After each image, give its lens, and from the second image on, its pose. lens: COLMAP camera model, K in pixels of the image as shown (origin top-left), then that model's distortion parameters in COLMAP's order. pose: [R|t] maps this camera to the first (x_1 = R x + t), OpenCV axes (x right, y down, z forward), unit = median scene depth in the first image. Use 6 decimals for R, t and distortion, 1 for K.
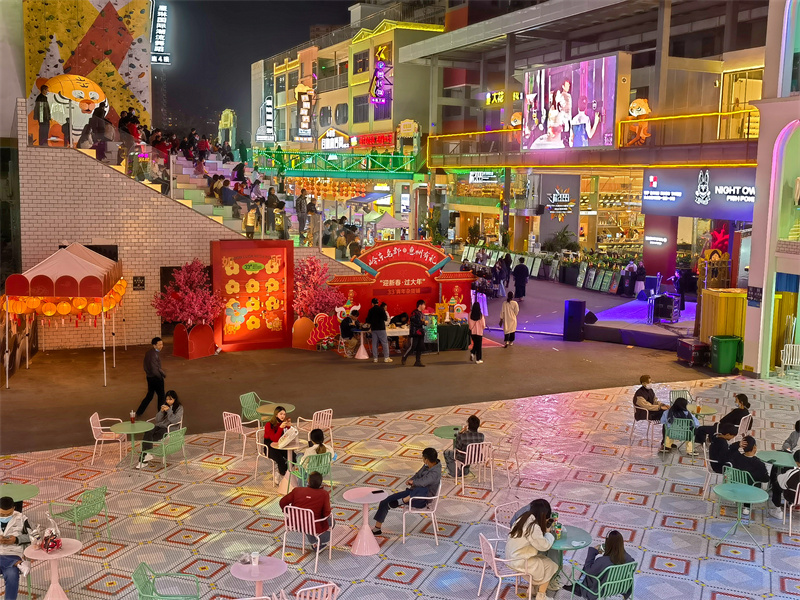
lens RADIAL K [[846.9, 0, 408.9], [0, 846.9, 297.1], [0, 0, 1]] dist [0.008068, -0.003563]
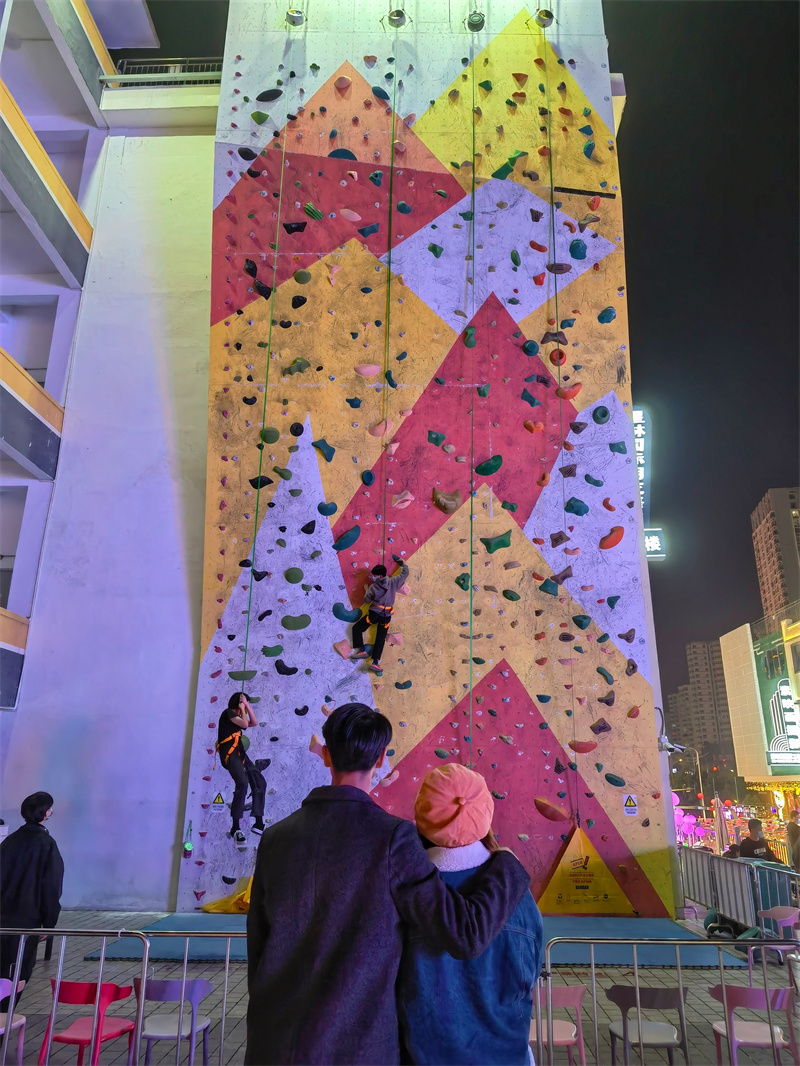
lens RADIAL K [[785.0, 0, 400.0], [0, 785.0, 533.0], [0, 0, 1]] dist [-0.004312, -0.002666]
pose [[0.894447, -0.156864, -0.418758, -0.285158], [-0.047182, 0.898121, -0.437209, -0.162420], [0.444678, 0.410818, 0.795921, 0.815855]]
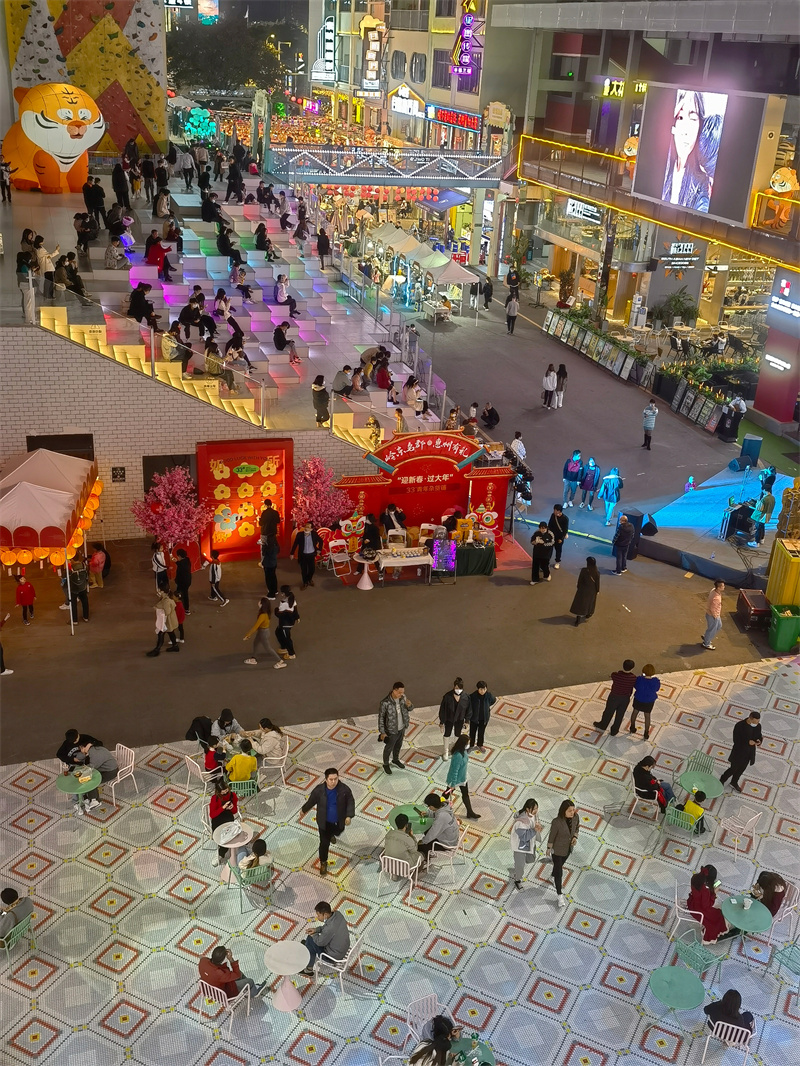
lens RADIAL K [[1046.9, 0, 400.0], [0, 1046.9, 533.0], [0, 0, 1]] dist [-0.002584, 0.000292]
pose [[0.992671, 0.080803, -0.089865, 0.029539], [-0.052221, 0.957399, 0.284007, -0.117461], [0.108985, -0.277233, 0.954602, -0.005621]]
